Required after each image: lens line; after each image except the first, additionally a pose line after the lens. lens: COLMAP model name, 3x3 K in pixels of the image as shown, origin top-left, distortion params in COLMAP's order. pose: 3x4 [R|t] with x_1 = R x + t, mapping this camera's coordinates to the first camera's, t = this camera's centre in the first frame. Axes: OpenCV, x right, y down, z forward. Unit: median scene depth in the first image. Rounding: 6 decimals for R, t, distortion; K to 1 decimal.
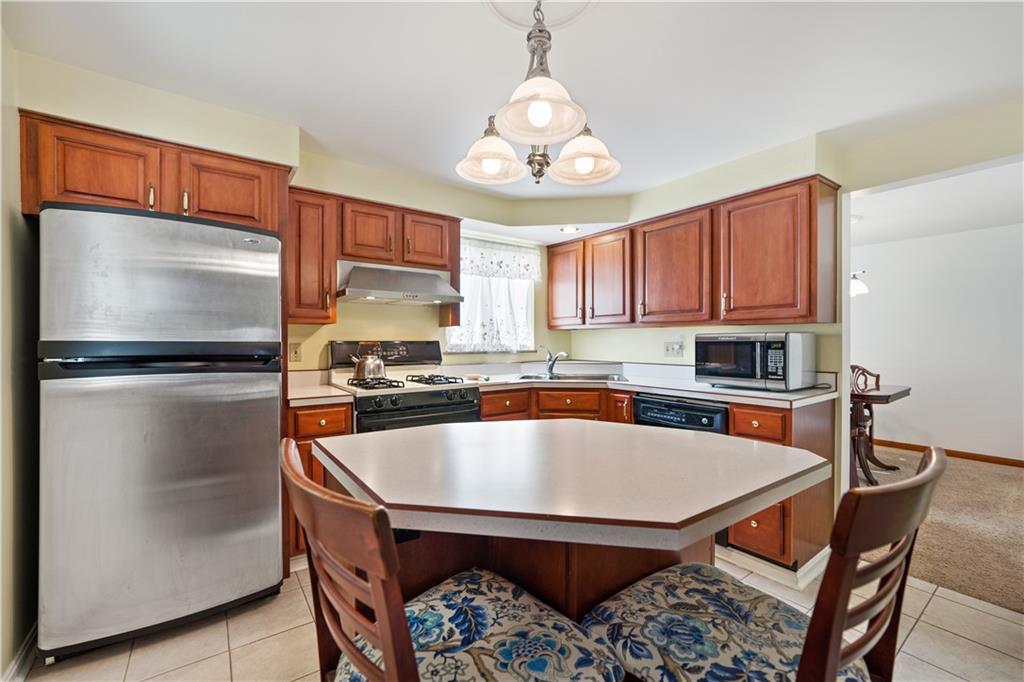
lens RADIAL K [[426.1, 0, 515.7], [0, 426.1, 343.2], [0, 0, 1]] dist [-0.011538, 0.000189]
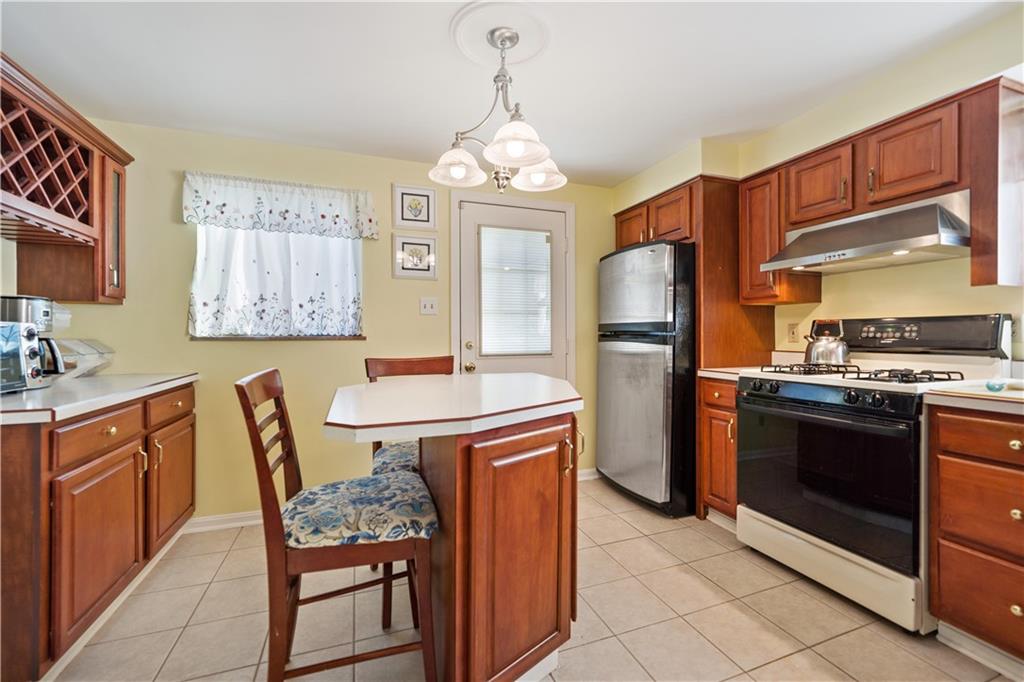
lens RADIAL K [[426.1, 0, 515.7], [0, 426.1, 343.2], [0, 0, 1]] dist [-0.011538, 0.000189]
pose [[-0.272932, 0.018646, -0.961852, 0.595126], [-0.001878, 0.999800, 0.019914, 0.026268], [0.962031, 0.007242, -0.272843, 0.644876]]
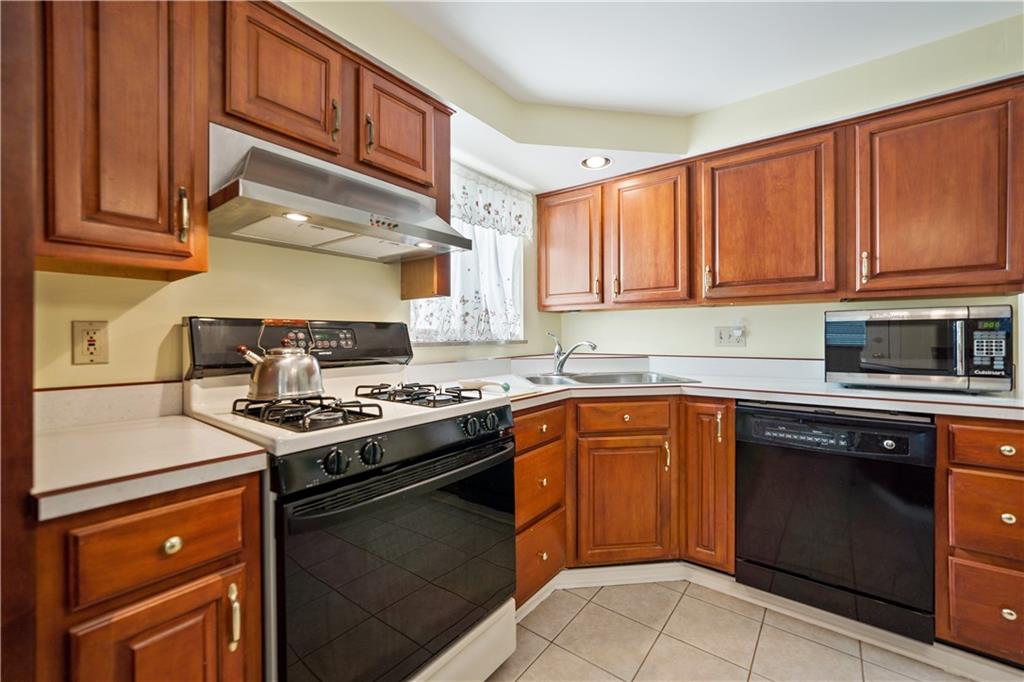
lens RADIAL K [[416.3, 0, 515.0], [0, 416.3, 336.9], [0, 0, 1]] dist [-0.019607, 0.006865]
pose [[0.960991, -0.003287, 0.276561, -0.226598], [0.004401, 0.999985, -0.003407, 0.019216], [-0.276546, 0.004491, 0.960990, 0.489994]]
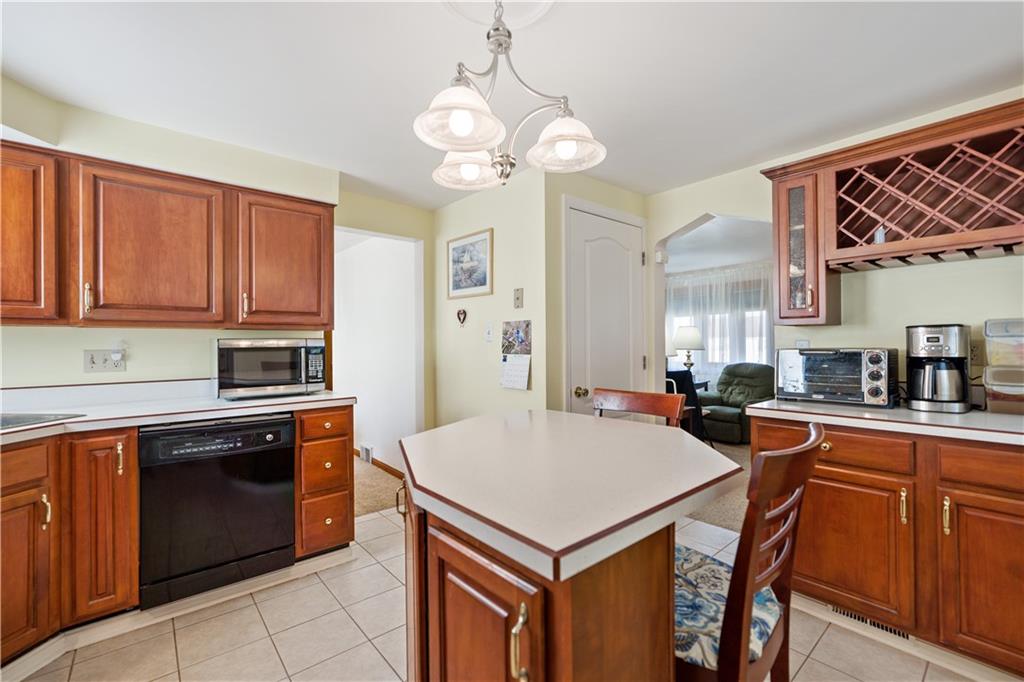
lens RADIAL K [[439.8, 0, 512.0], [0, 439.8, 341.0], [0, 0, 1]] dist [-0.007646, 0.000304]
pose [[-0.071438, 0.006198, 0.997426, -0.436846], [0.013735, 0.999892, -0.005229, -0.005192], [-0.997350, 0.013326, -0.071516, 0.486102]]
